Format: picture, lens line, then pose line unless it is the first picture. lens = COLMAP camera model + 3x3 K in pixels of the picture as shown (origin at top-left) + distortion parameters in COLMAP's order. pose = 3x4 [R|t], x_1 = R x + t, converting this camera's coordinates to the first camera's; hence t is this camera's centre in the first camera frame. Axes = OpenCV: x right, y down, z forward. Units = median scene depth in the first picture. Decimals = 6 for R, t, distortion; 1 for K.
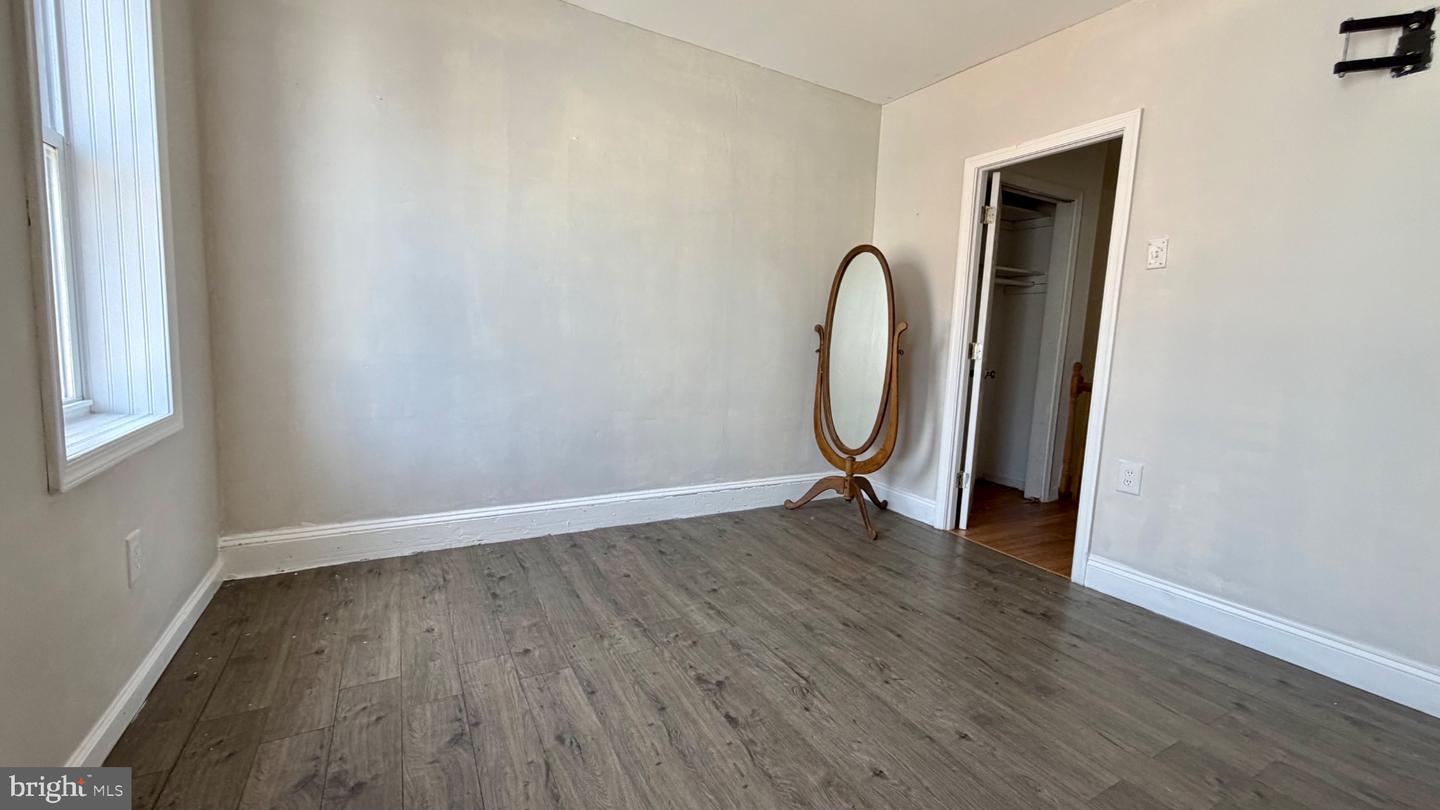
lens RADIAL K [[577.7, 0, 718.6], [0, 577.7, 400.5], [0, 0, 1]] dist [0.002719, -0.000301]
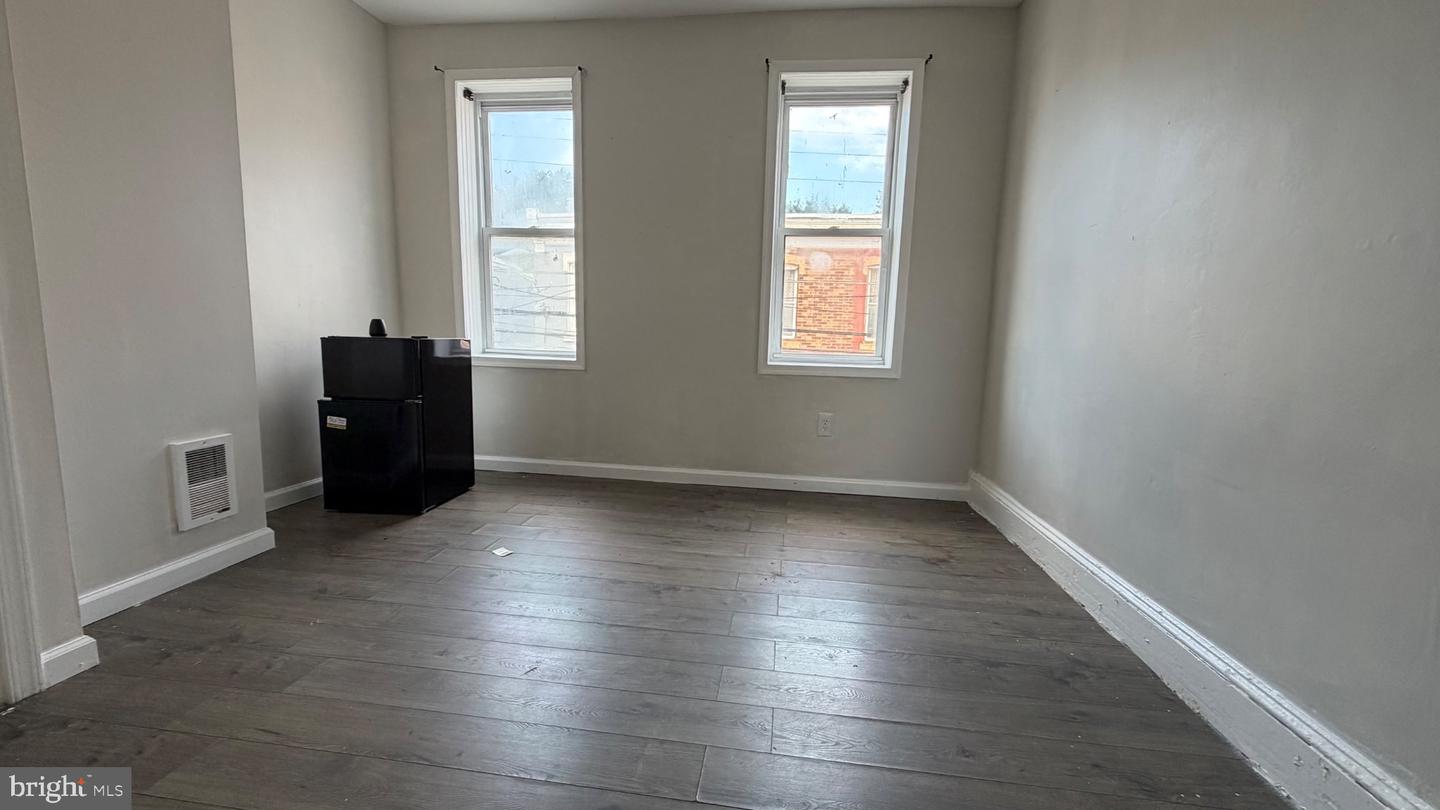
lens RADIAL K [[577.7, 0, 717.3], [0, 577.7, 406.3], [0, 0, 1]] dist [0.002719, -0.000301]
pose [[-0.585861, 0.048290, -0.808971, 0.701783], [-0.148129, 0.975026, 0.165477, -0.066785], [0.796759, 0.216778, -0.564077, 1.376538]]
